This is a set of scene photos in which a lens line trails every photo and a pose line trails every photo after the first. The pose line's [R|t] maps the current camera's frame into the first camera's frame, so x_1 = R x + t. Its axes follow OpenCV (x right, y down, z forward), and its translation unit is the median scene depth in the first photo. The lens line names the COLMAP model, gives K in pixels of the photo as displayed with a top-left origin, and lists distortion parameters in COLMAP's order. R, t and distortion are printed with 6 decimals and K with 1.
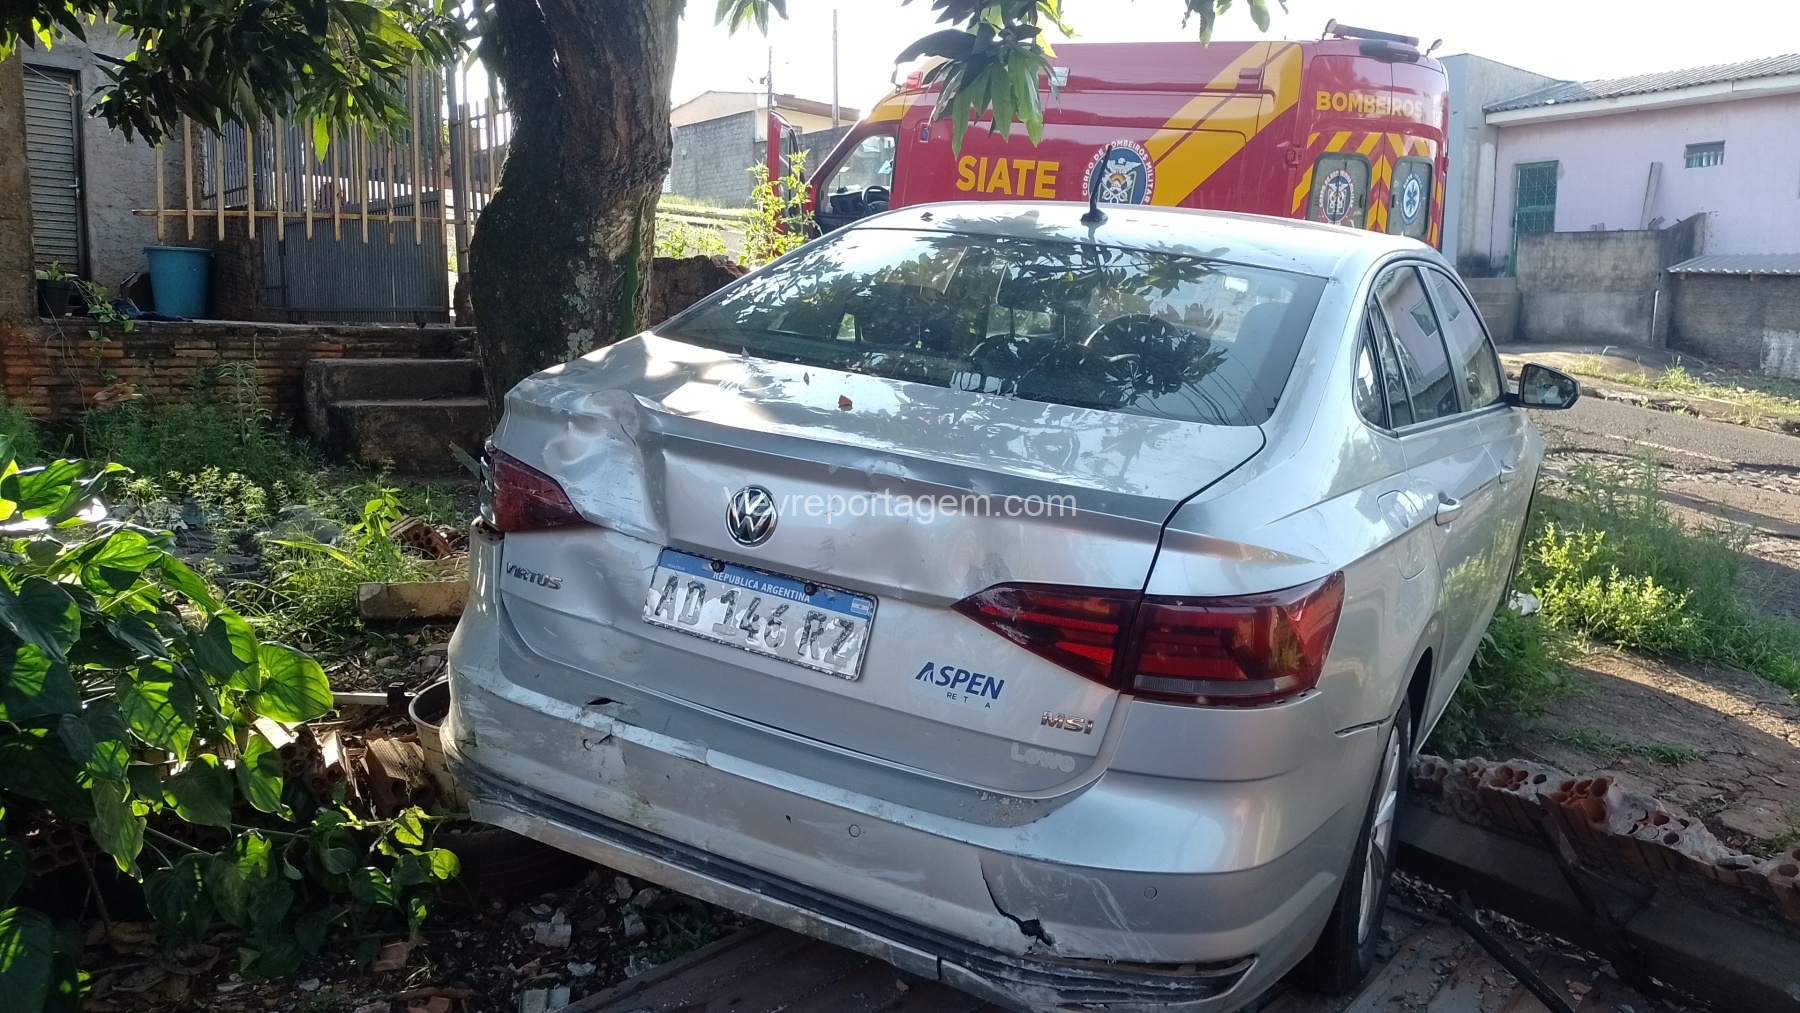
lens RADIAL K [[1333.3, 0, 907.8], [0, 1333.3, 501.6], [0, 0, 1]] dist [0.093823, -0.161678]
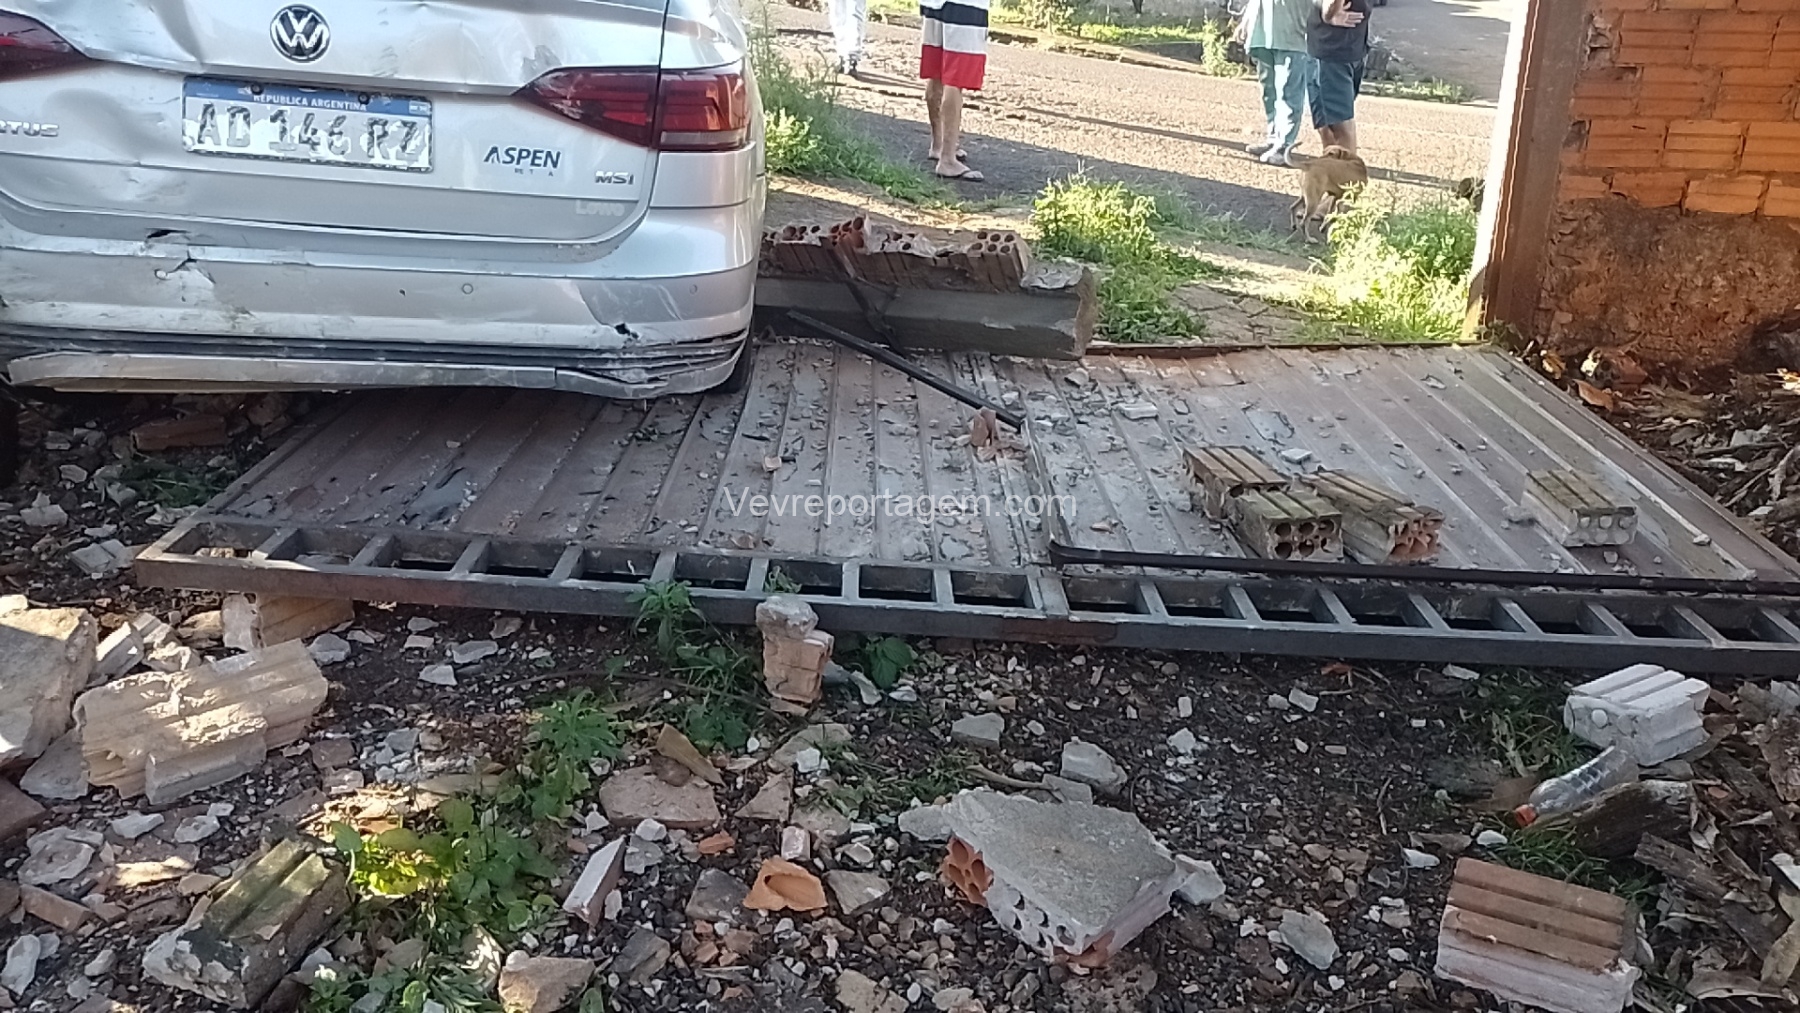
lens RADIAL K [[1333.3, 0, 907.8], [0, 1333.3, 501.6], [0, 0, 1]] dist [0.093823, -0.161678]
pose [[0.774326, -0.258865, 0.577415, -0.449749], [0.089904, 0.948244, 0.304551, 0.078764], [-0.626368, -0.183910, 0.757522, -0.225191]]
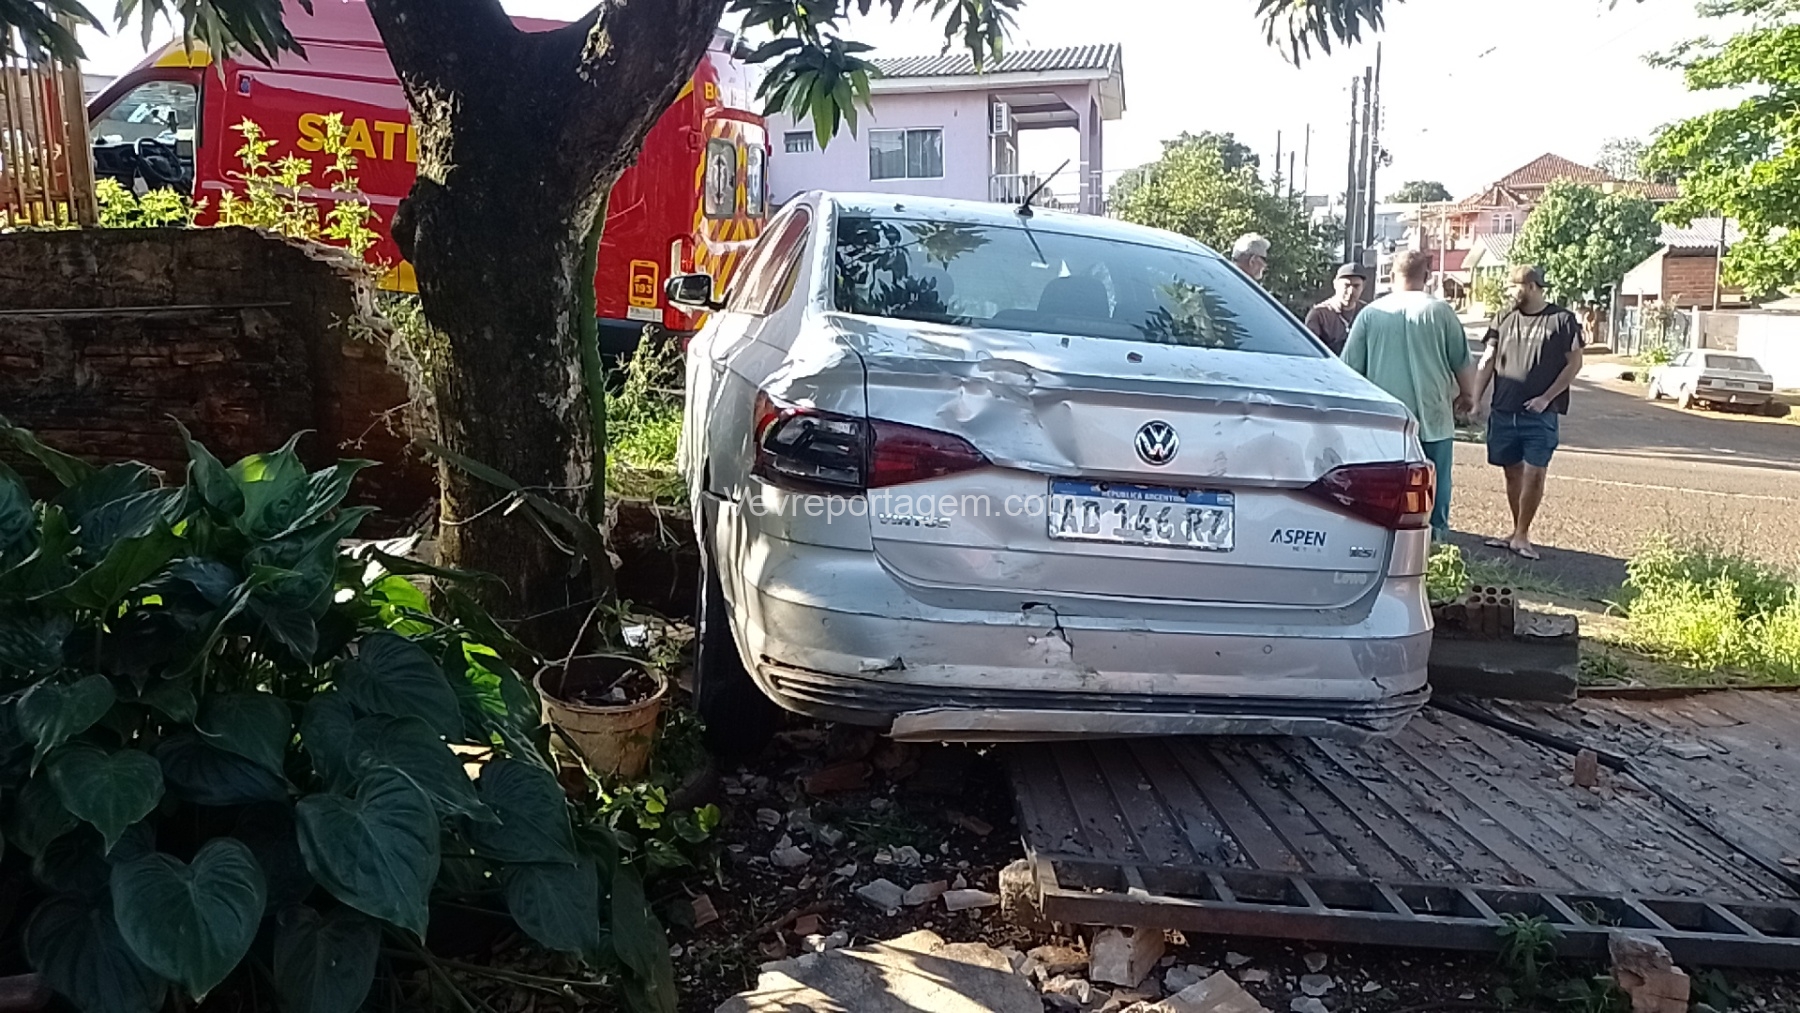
lens RADIAL K [[1333.3, 0, 907.8], [0, 1333.3, 501.6], [0, 0, 1]] dist [0.093823, -0.161678]
pose [[0.782778, -0.118157, 0.610981, -1.086393], [0.101985, 0.992892, 0.061353, -0.036866], [-0.613887, 0.014285, 0.789265, 0.083689]]
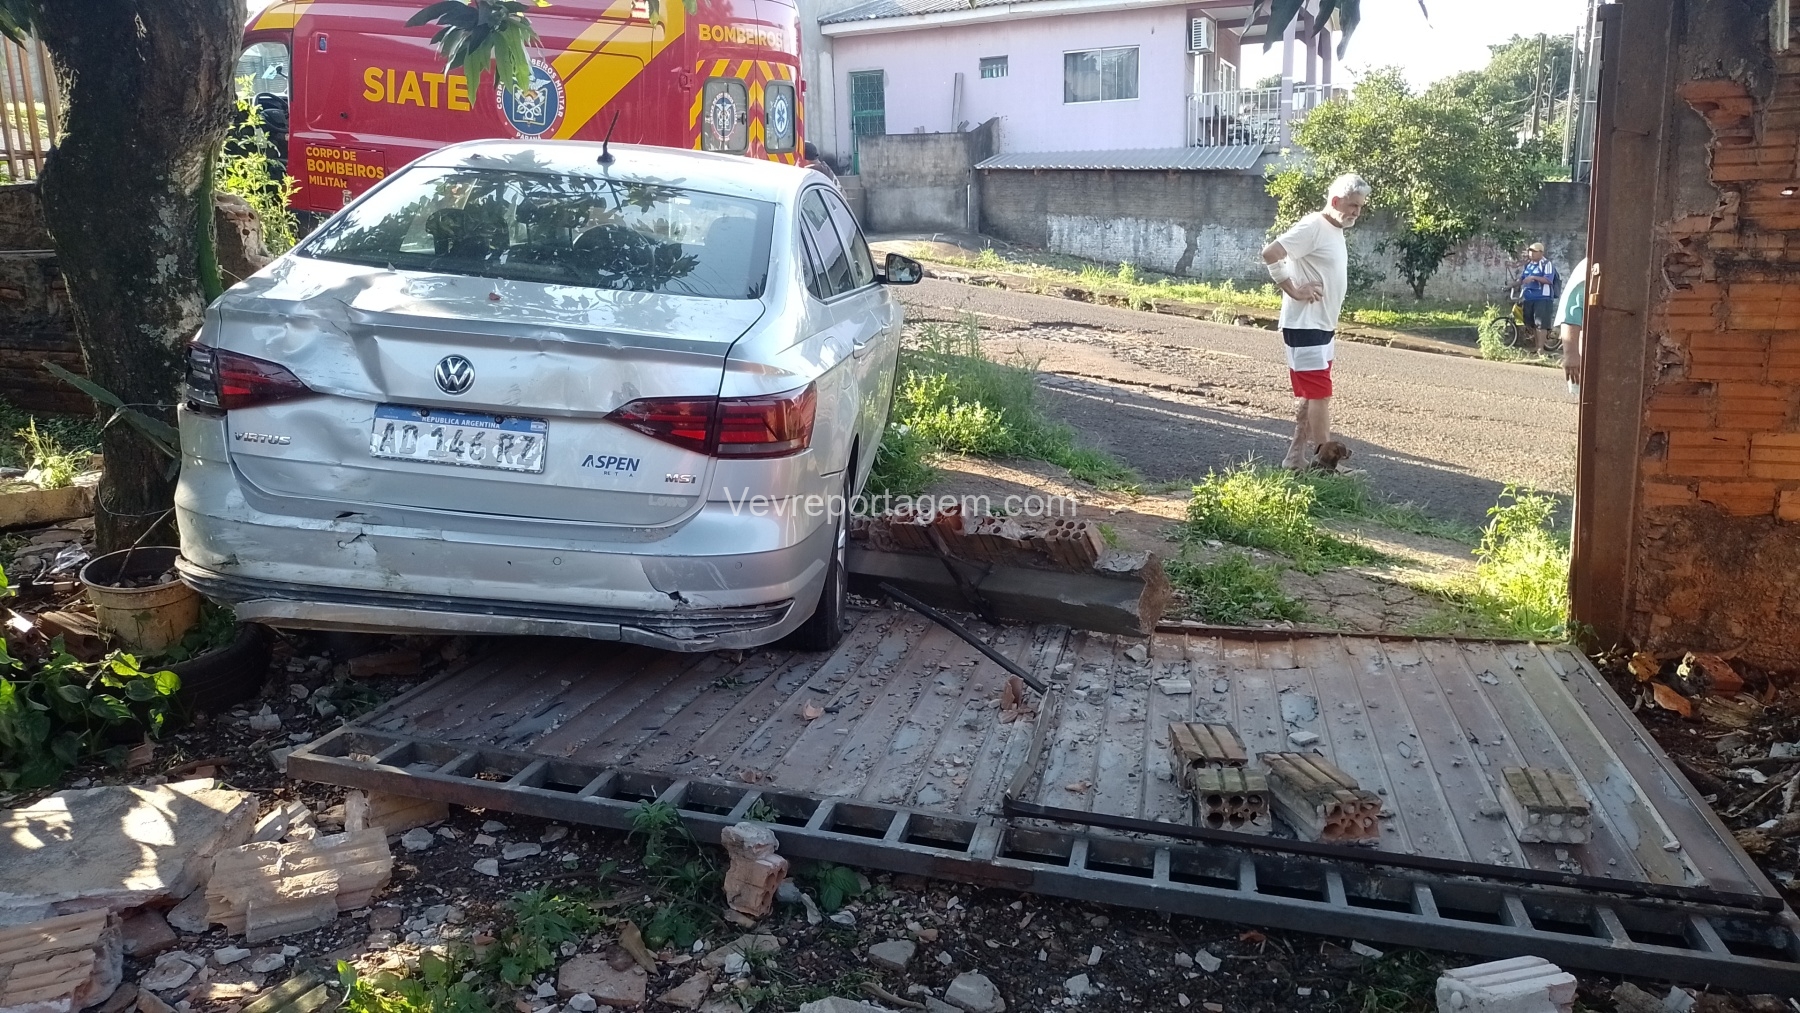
lens RADIAL K [[1333.3, 0, 907.8], [0, 1333.3, 501.6], [0, 0, 1]] dist [0.093823, -0.161678]
pose [[0.897490, -0.121276, 0.424034, -0.304361], [0.089410, 0.991517, 0.094337, 0.052663], [-0.431878, -0.046754, 0.900720, -0.579125]]
